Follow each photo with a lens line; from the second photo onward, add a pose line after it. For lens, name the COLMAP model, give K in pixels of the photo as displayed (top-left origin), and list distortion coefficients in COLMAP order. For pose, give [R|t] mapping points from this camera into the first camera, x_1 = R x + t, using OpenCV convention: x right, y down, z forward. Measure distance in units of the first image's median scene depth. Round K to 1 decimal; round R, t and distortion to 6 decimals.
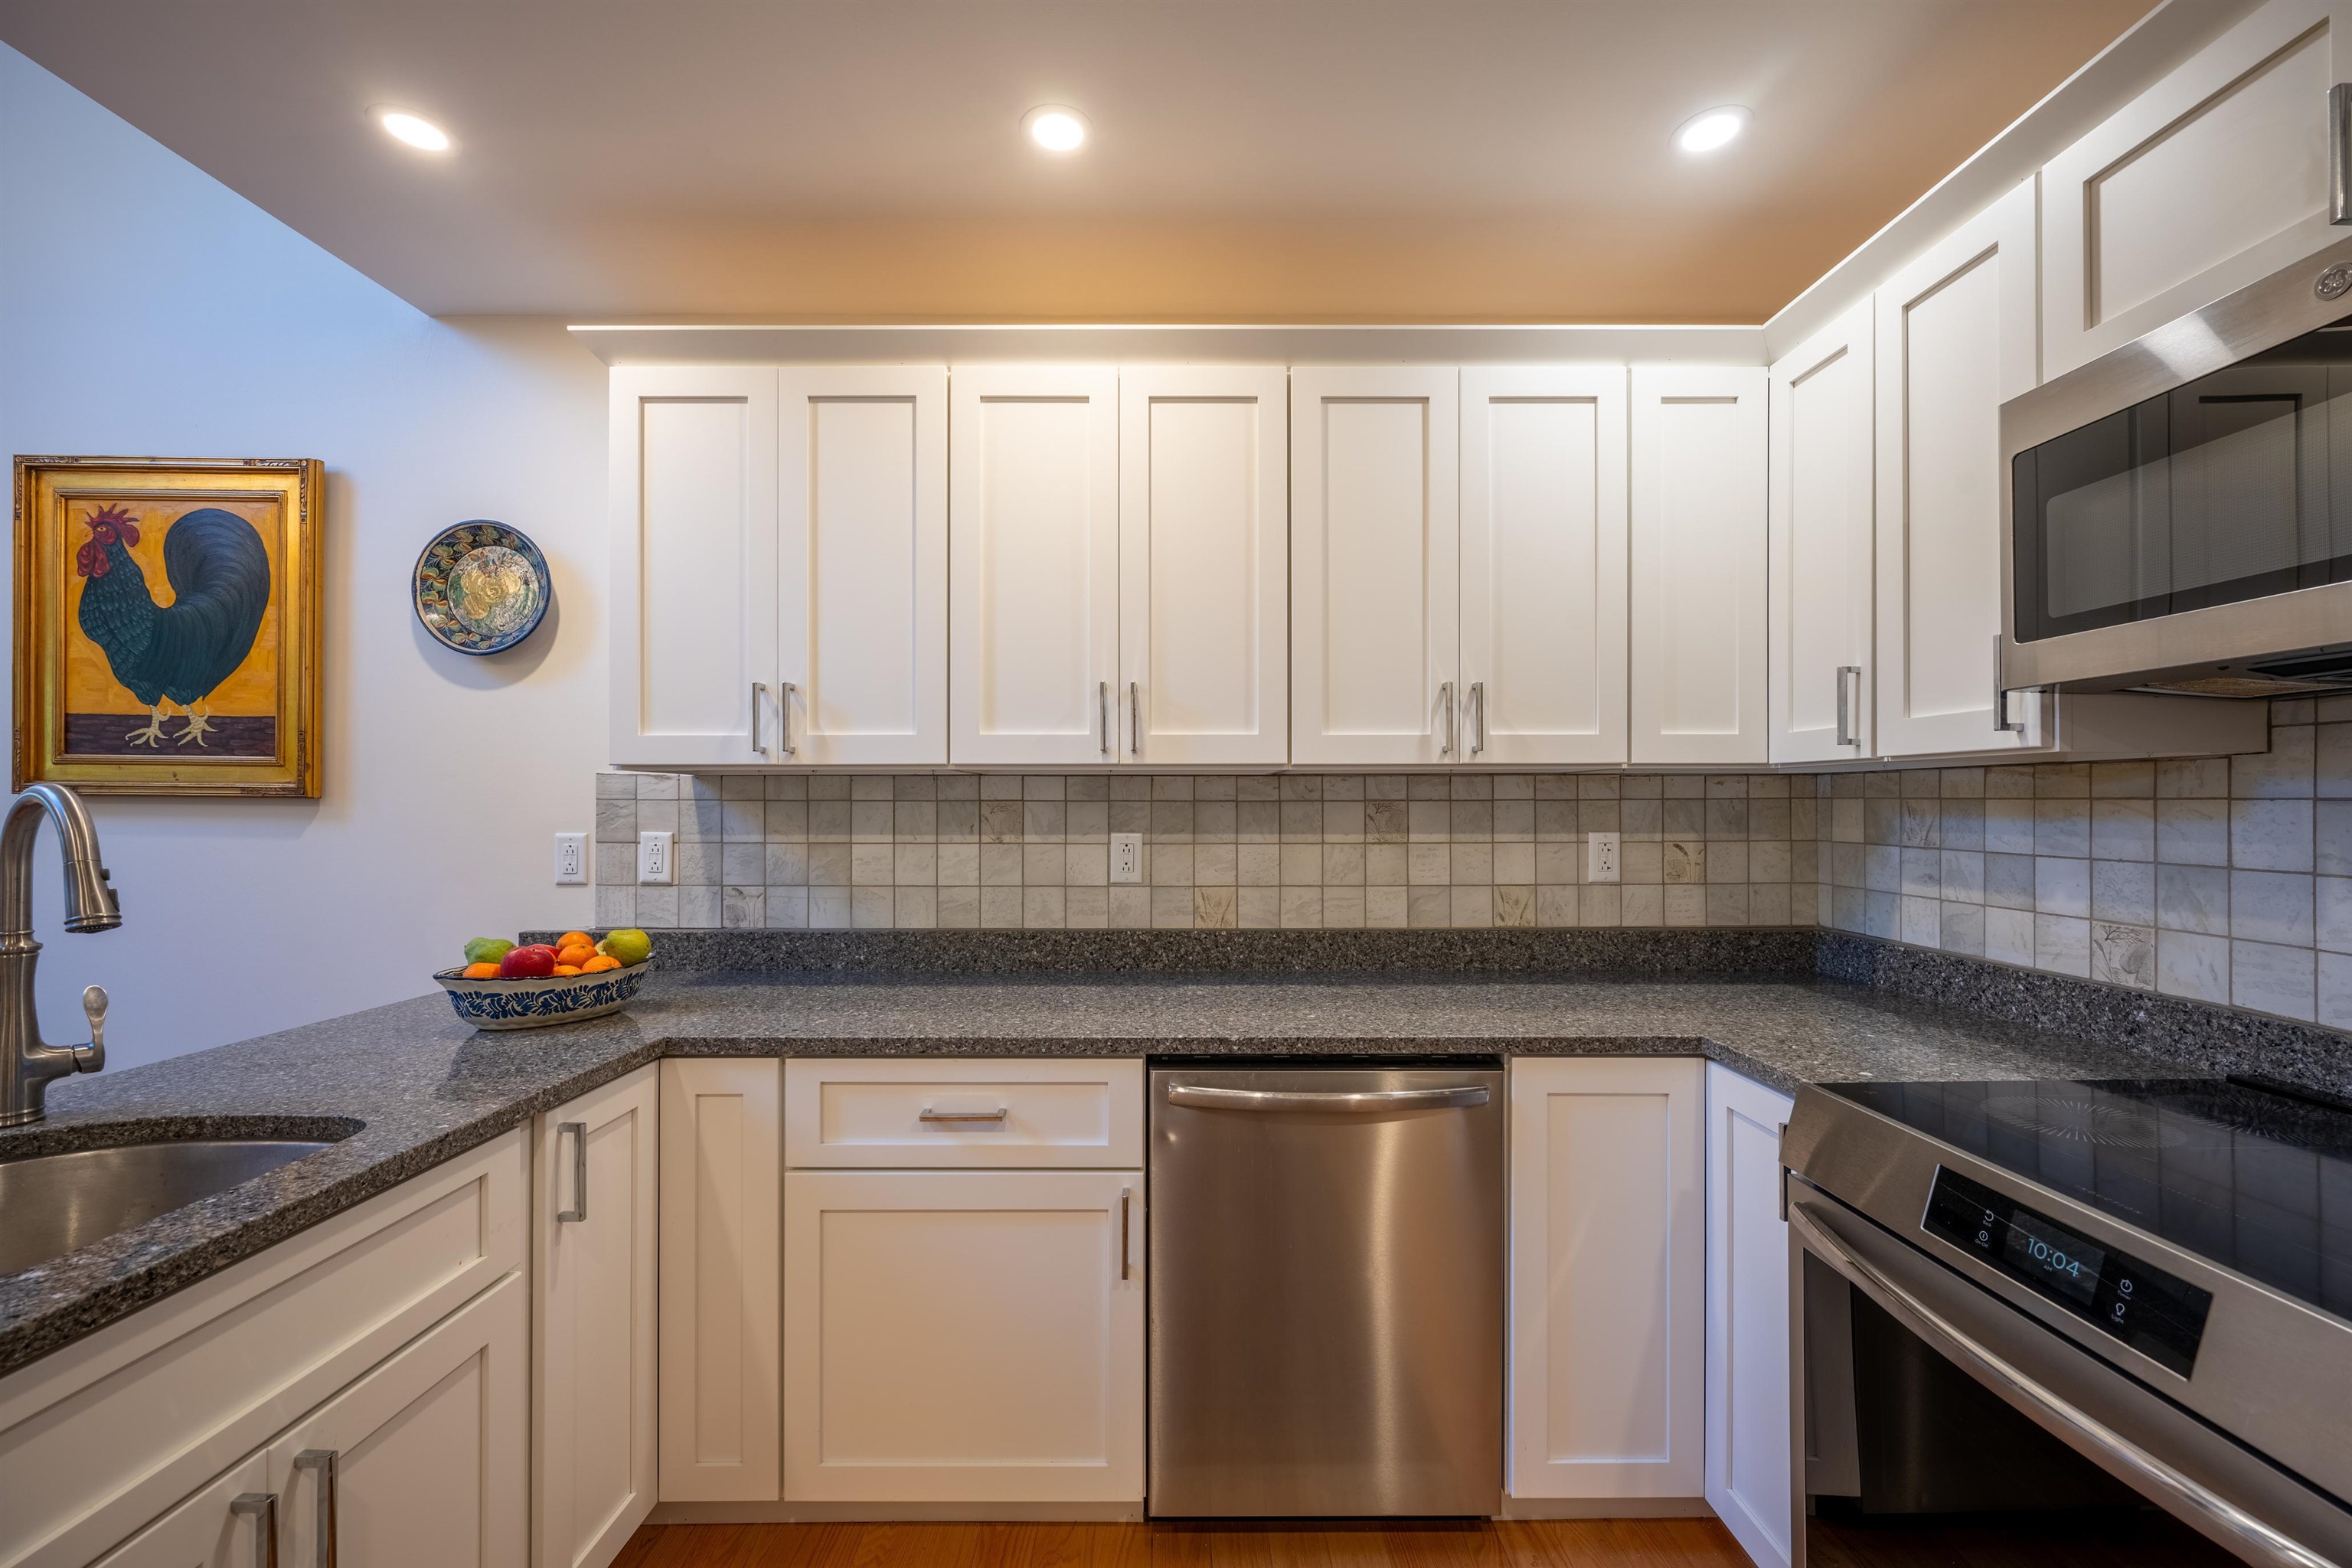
lens RADIAL K [[921.2, 0, 1165.6], [0, 921.2, 806.4], [0, 0, 1]] dist [-0.003278, 0.000004]
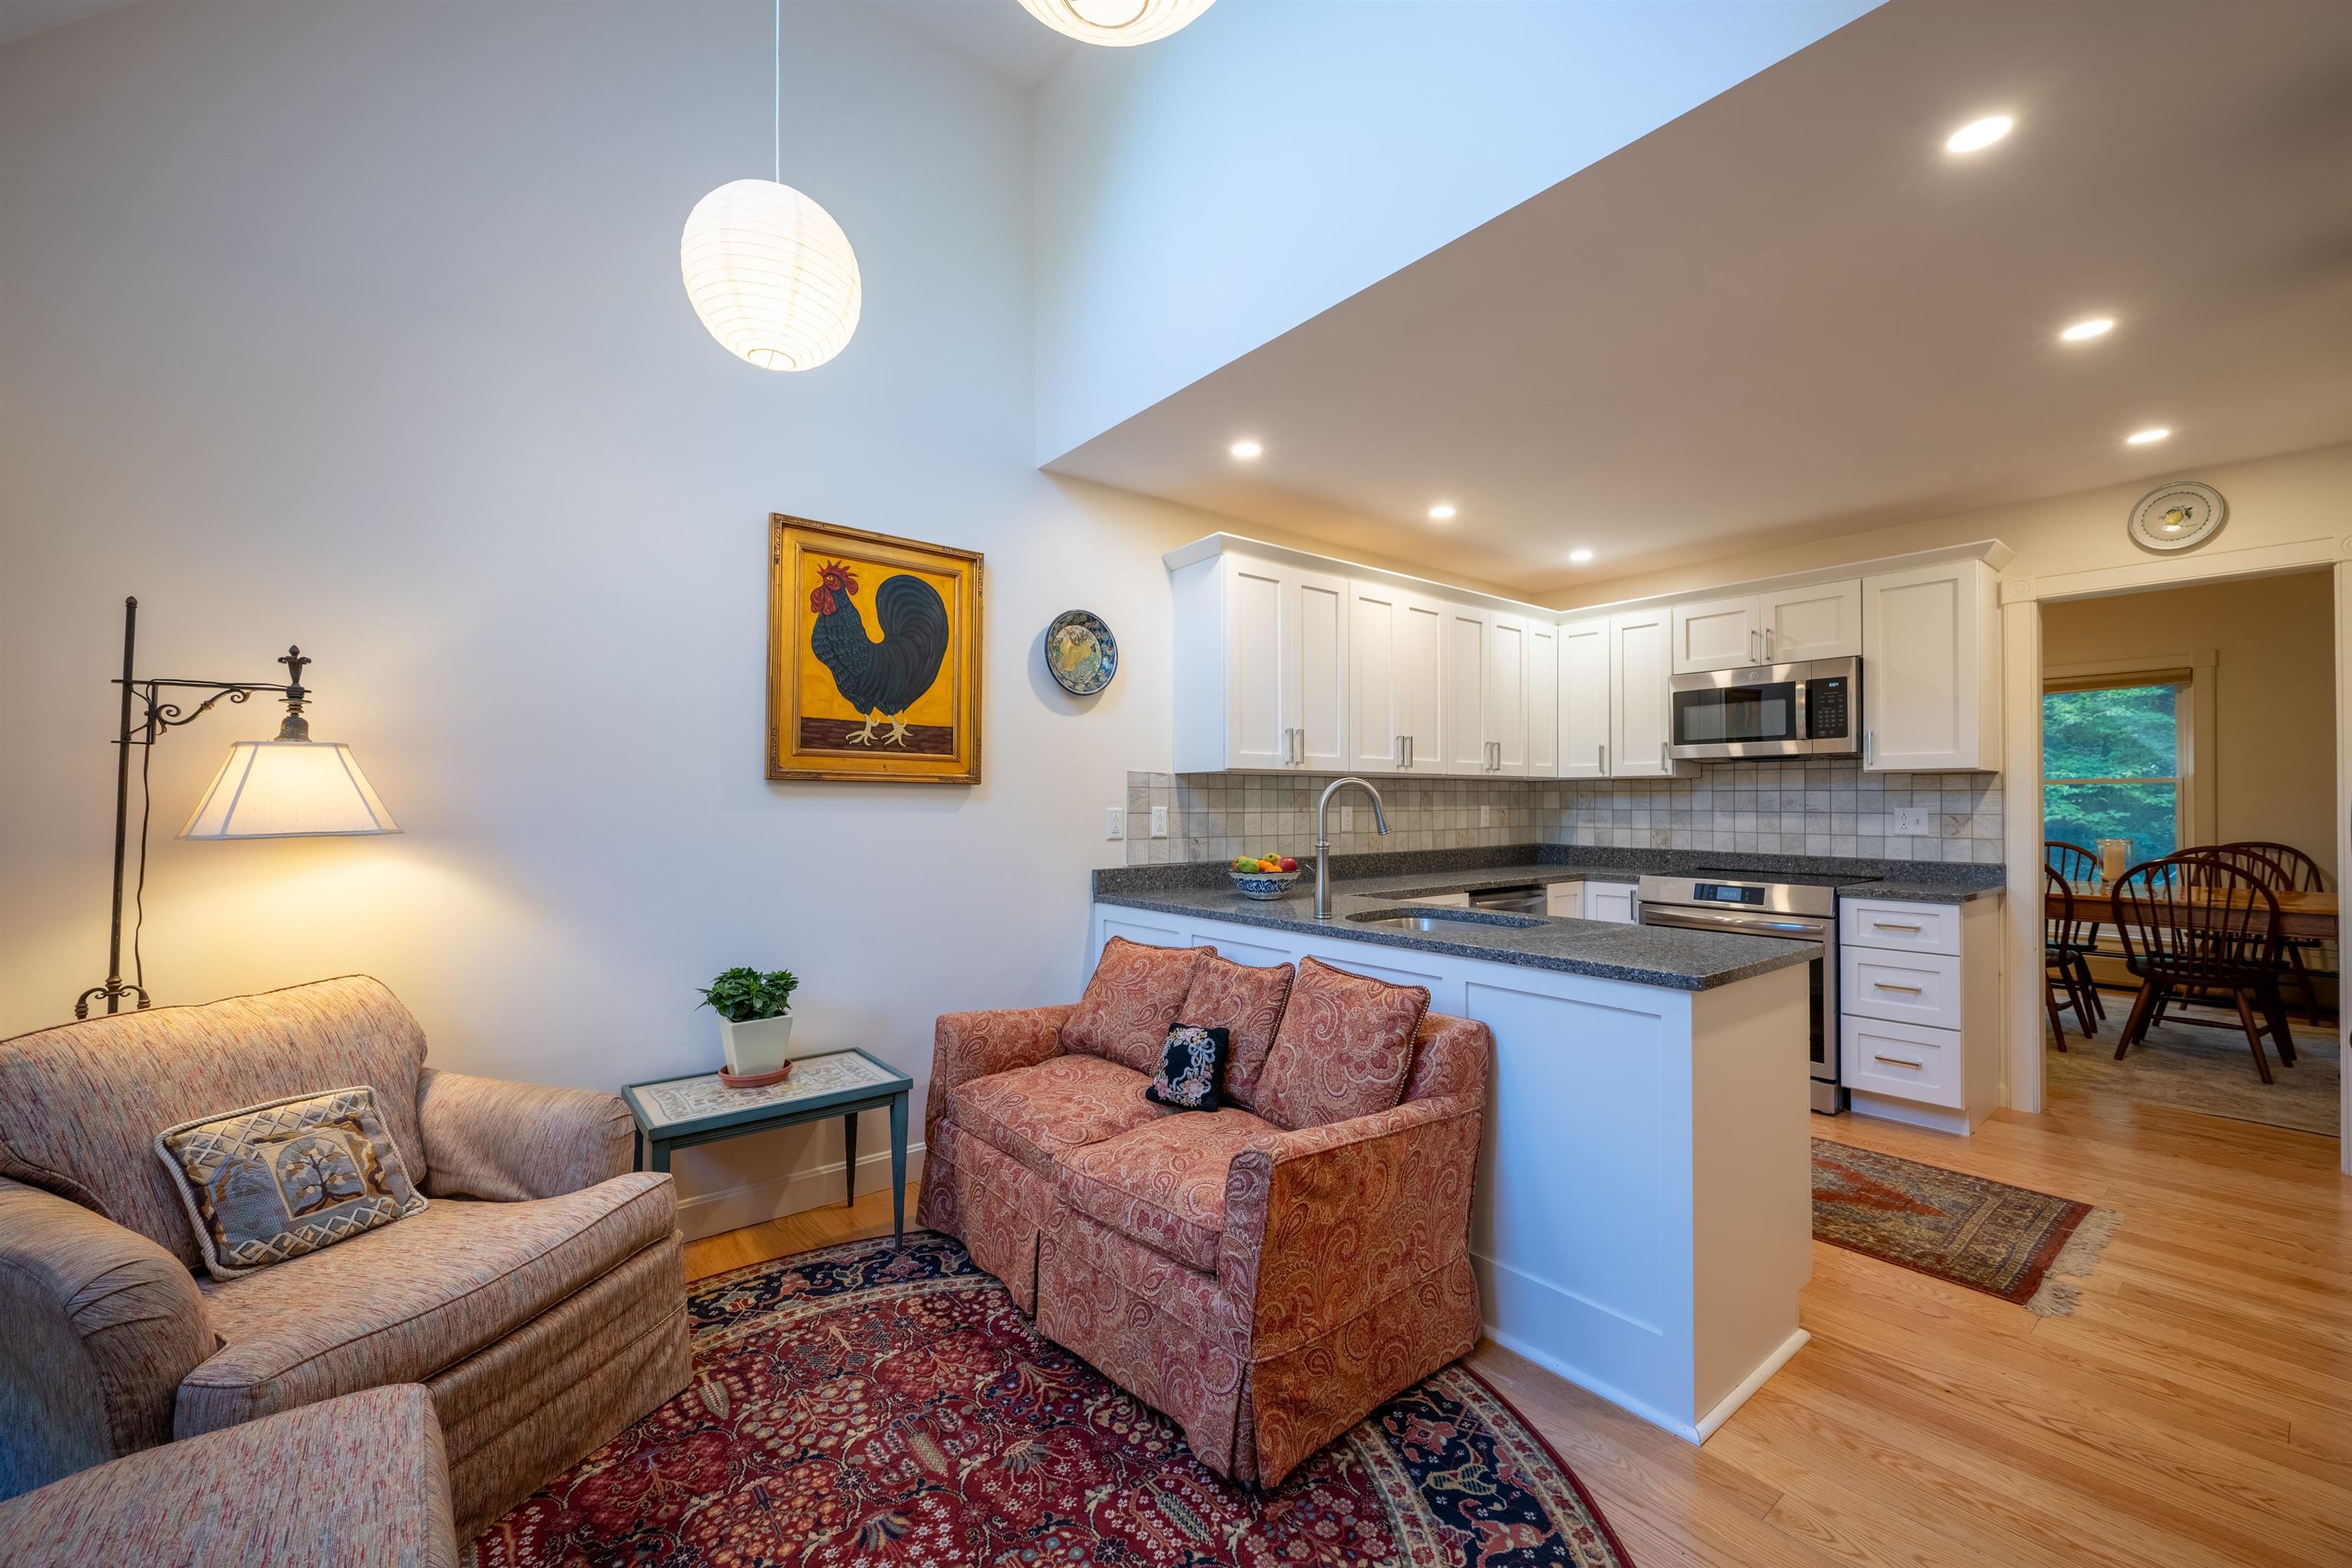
lens RADIAL K [[921.2, 0, 1204.7], [0, 921.2, 792.8], [0, 0, 1]] dist [-0.003278, 0.000004]
pose [[0.780875, 0.004547, 0.624671, -1.579198], [0.001135, 0.999962, -0.008698, 0.017589], [-0.624687, 0.007501, 0.780839, -0.370164]]
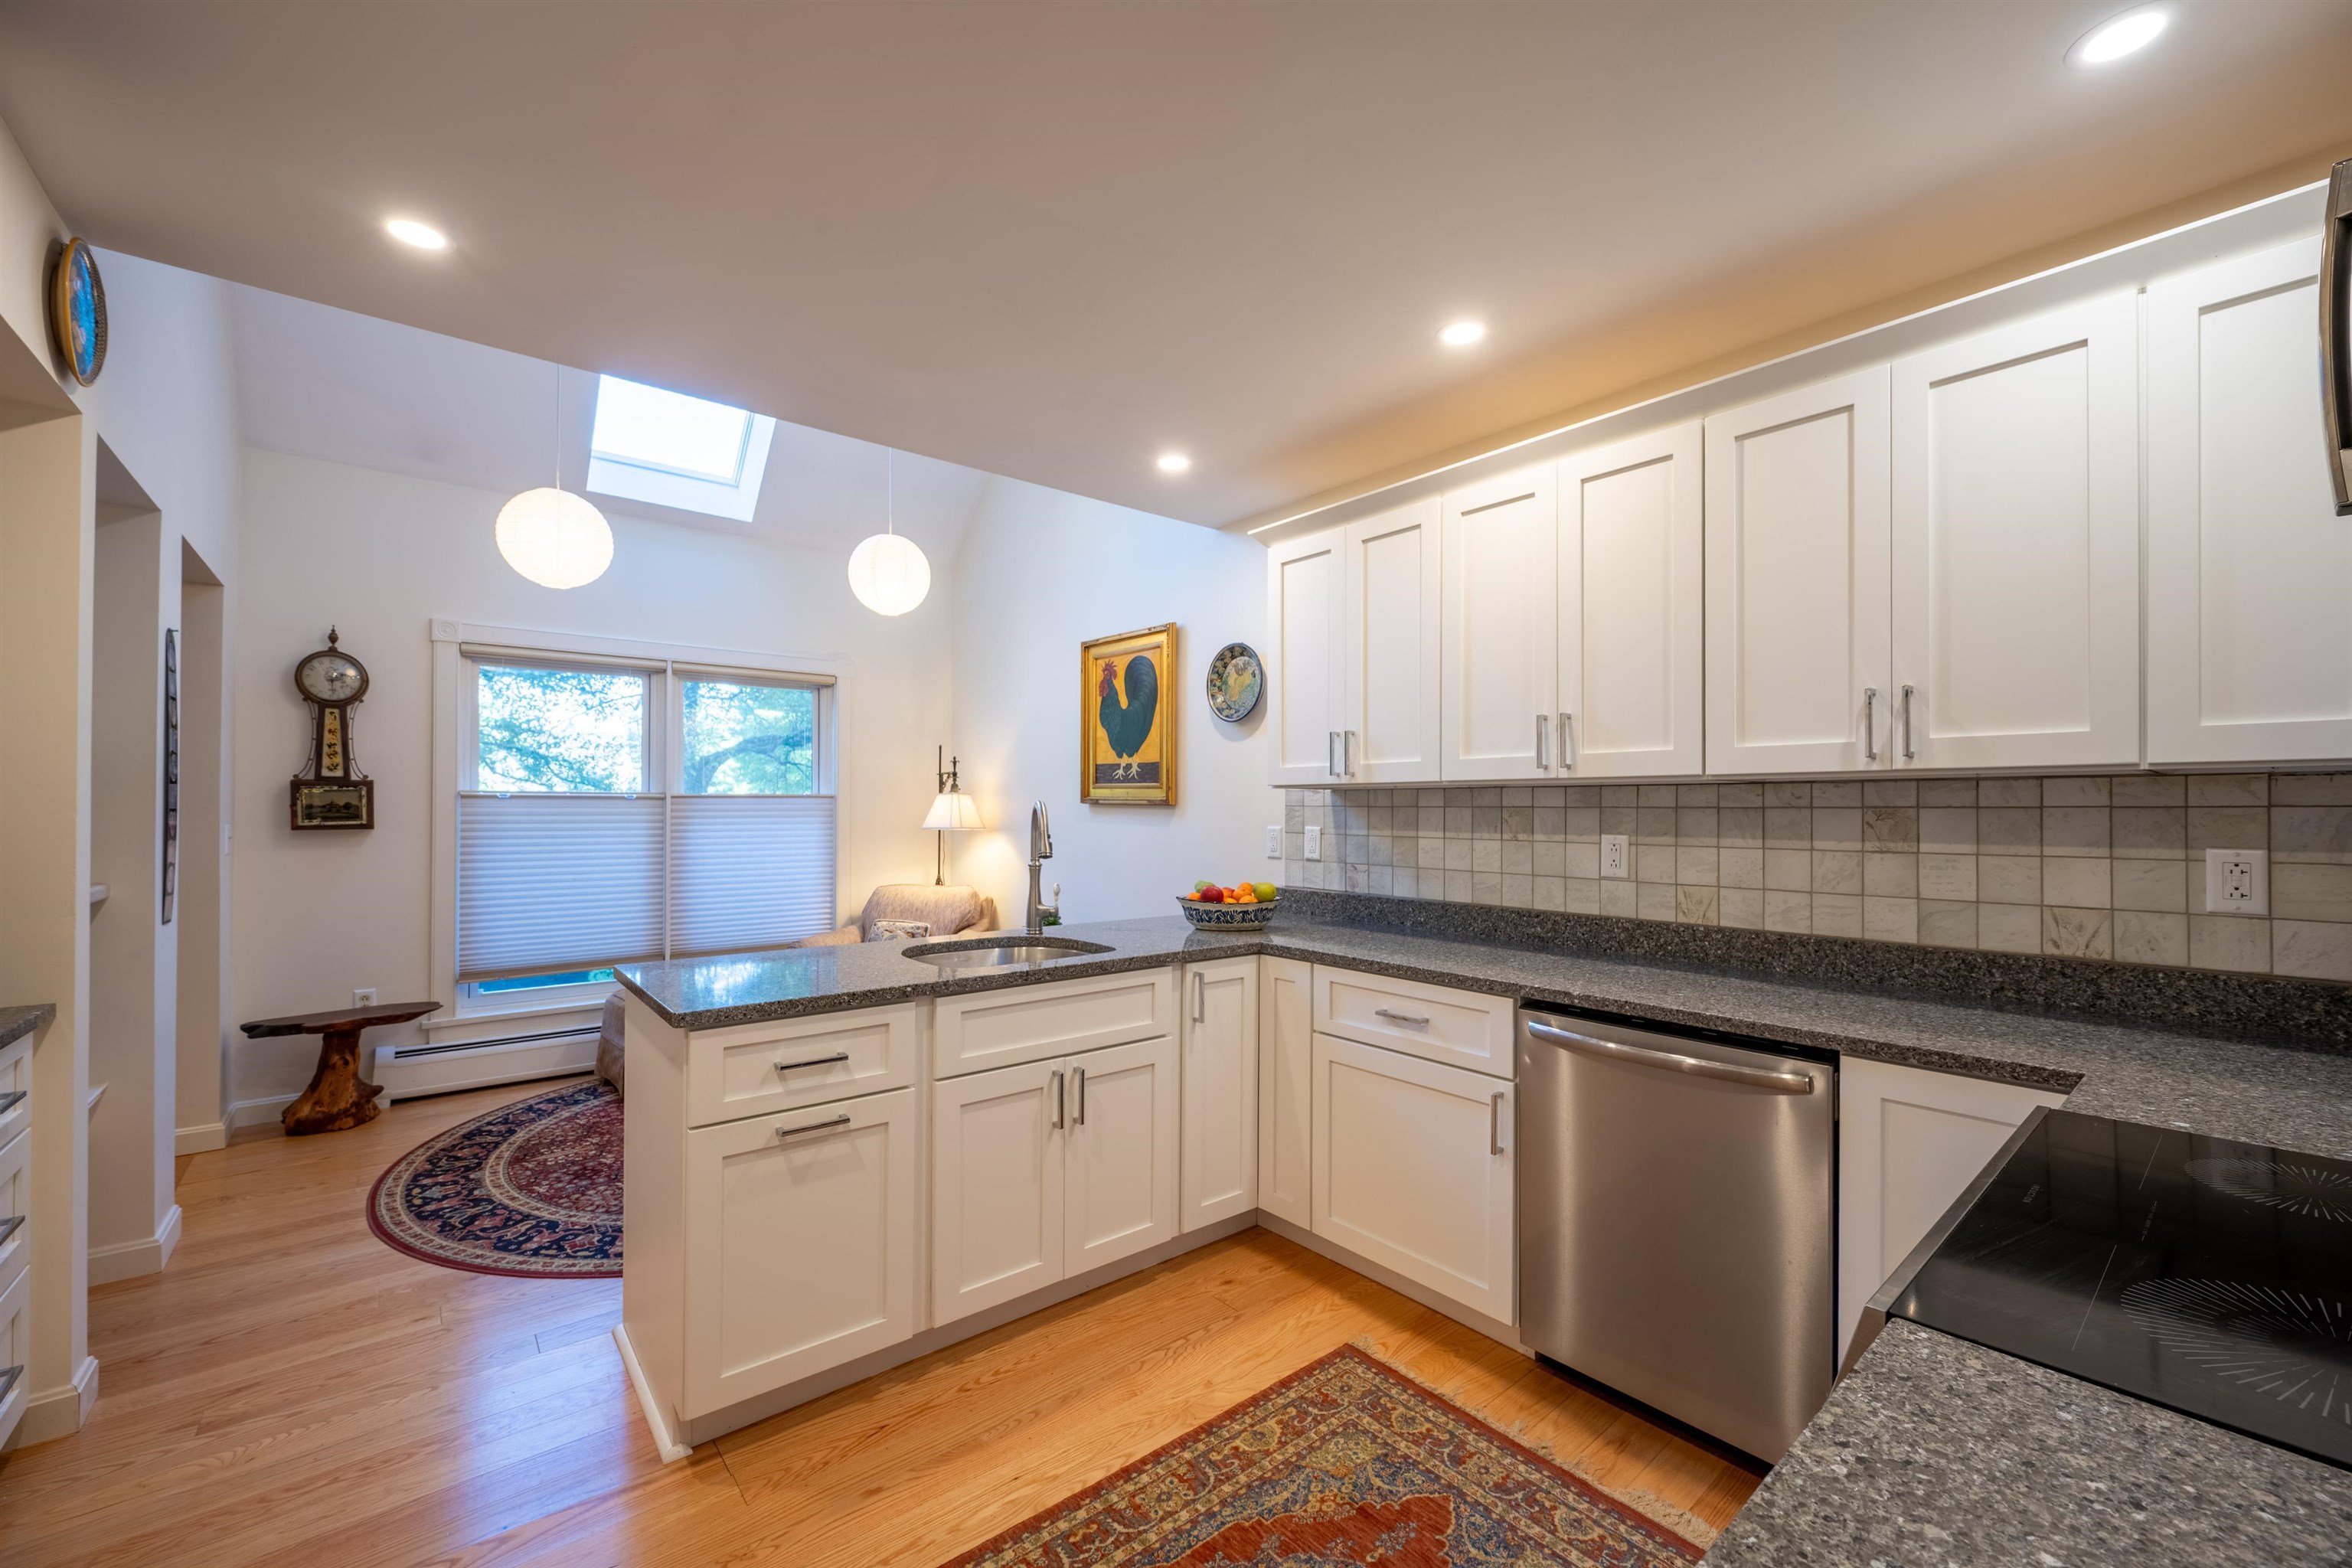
lens RADIAL K [[921.2, 0, 1187.1], [0, 921.2, 809.0], [0, 0, 1]] dist [-0.003278, 0.000004]
pose [[0.643080, 0.002631, -0.765794, 0.521876], [-0.004276, 0.999991, -0.000154, -0.001292], [0.765787, 0.003373, 0.643086, -0.173707]]
